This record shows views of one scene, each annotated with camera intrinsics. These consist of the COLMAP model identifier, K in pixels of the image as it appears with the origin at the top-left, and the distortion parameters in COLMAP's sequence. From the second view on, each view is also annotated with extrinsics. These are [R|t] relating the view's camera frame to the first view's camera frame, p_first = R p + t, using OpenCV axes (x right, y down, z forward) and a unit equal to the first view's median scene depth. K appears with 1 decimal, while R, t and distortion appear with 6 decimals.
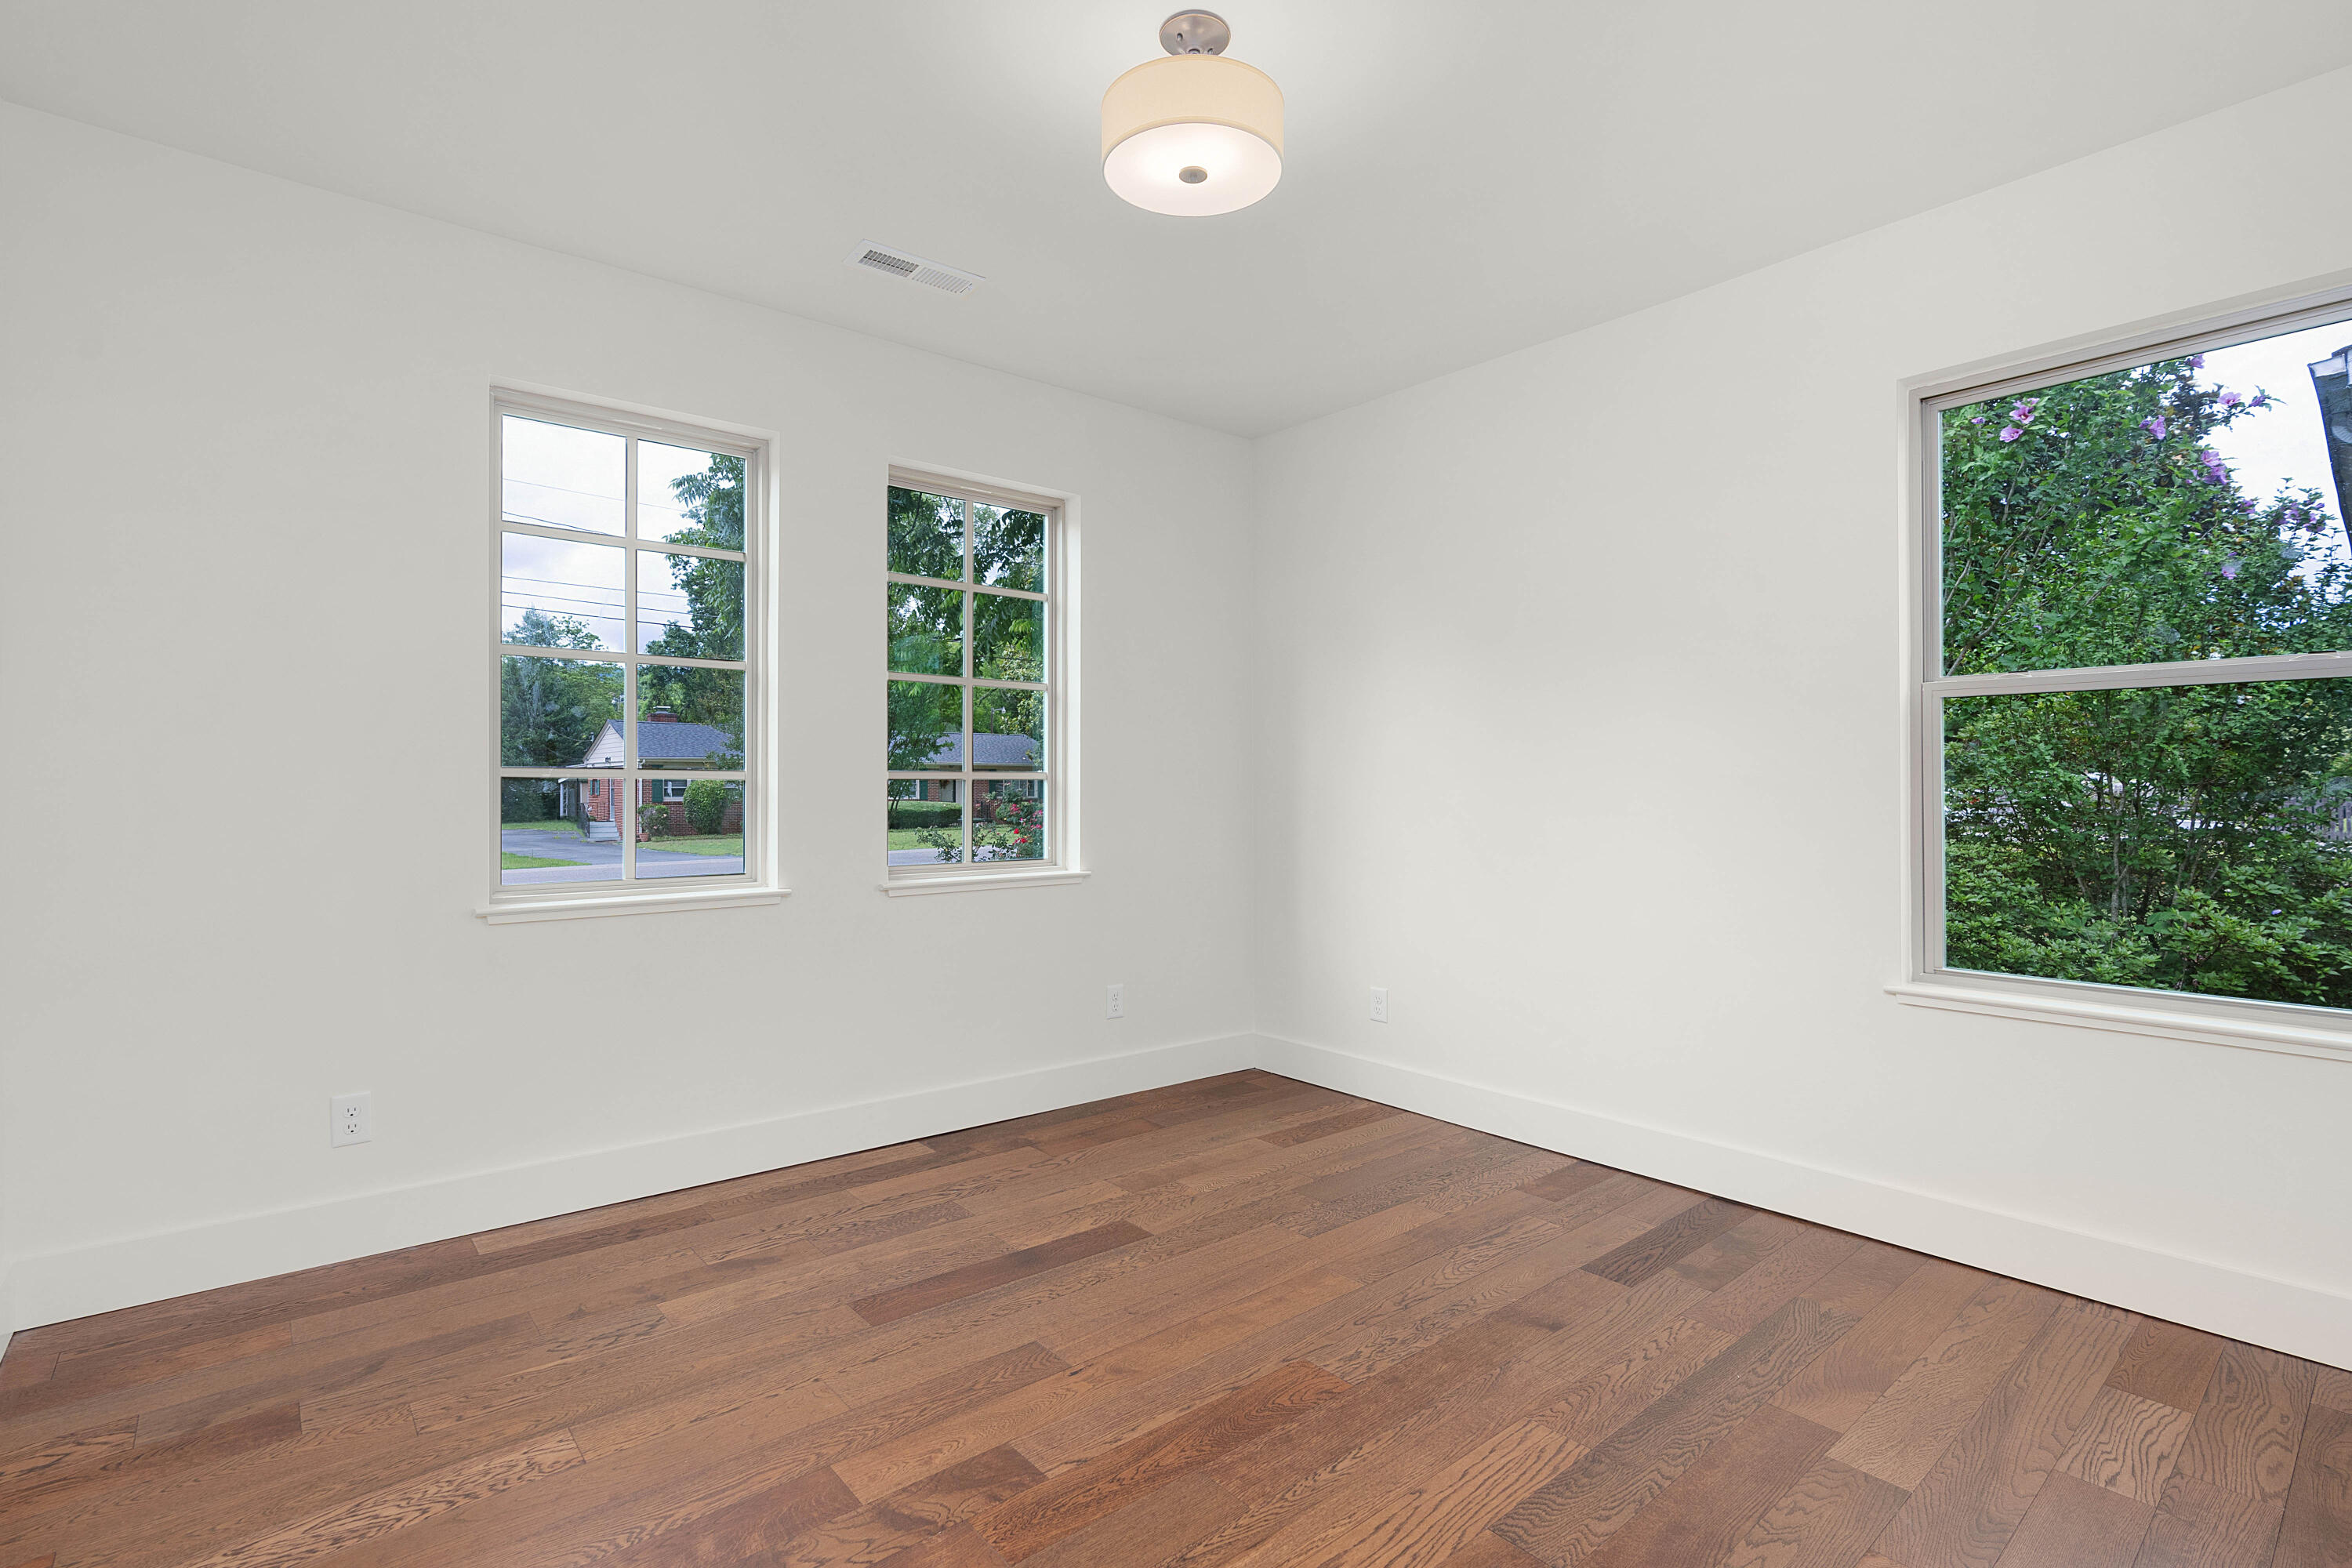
lens RADIAL K [[1151.7, 0, 1178.5], [0, 1151.7, 786.0], [0, 0, 1]] dist [-0.002294, -0.000172]
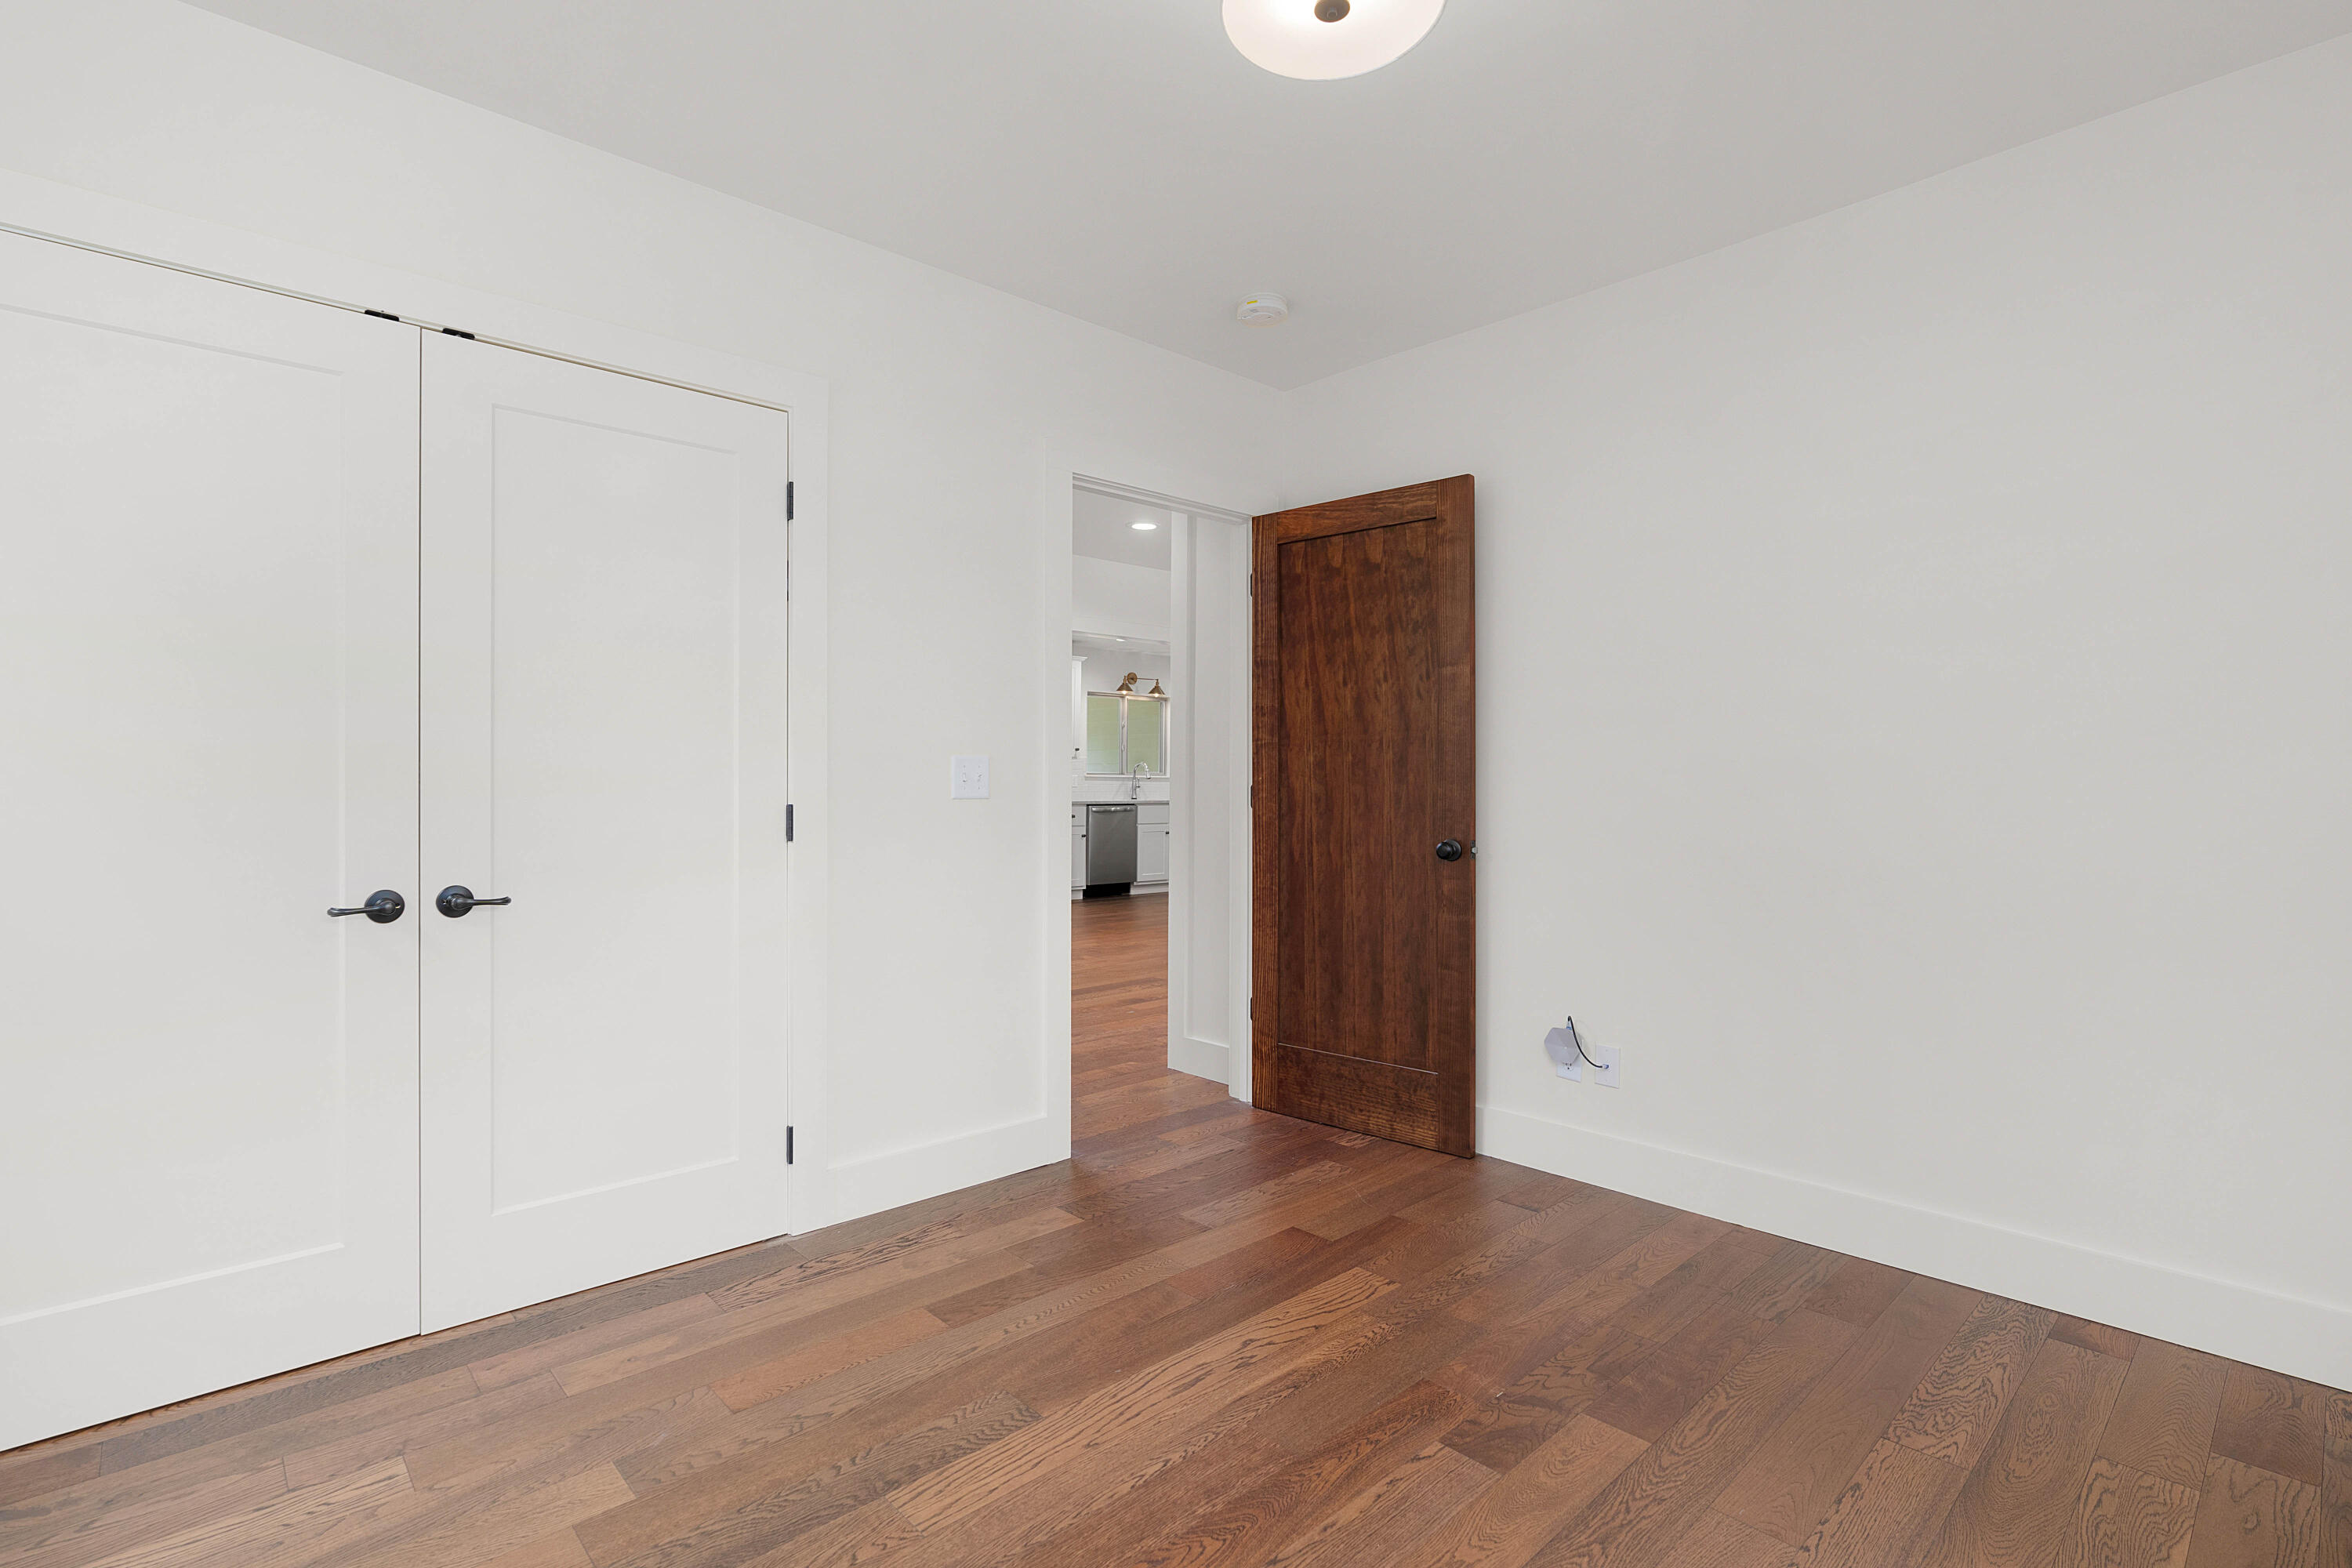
lens RADIAL K [[1151.7, 0, 1171.9], [0, 1151.7, 782.1], [0, 0, 1]] dist [-0.002294, -0.000172]
pose [[-0.999516, -0.006949, -0.030339, 0.162018], [-0.006951, 0.999976, -0.000034, -0.002872], [0.030338, 0.000177, -0.999540, 1.982202]]
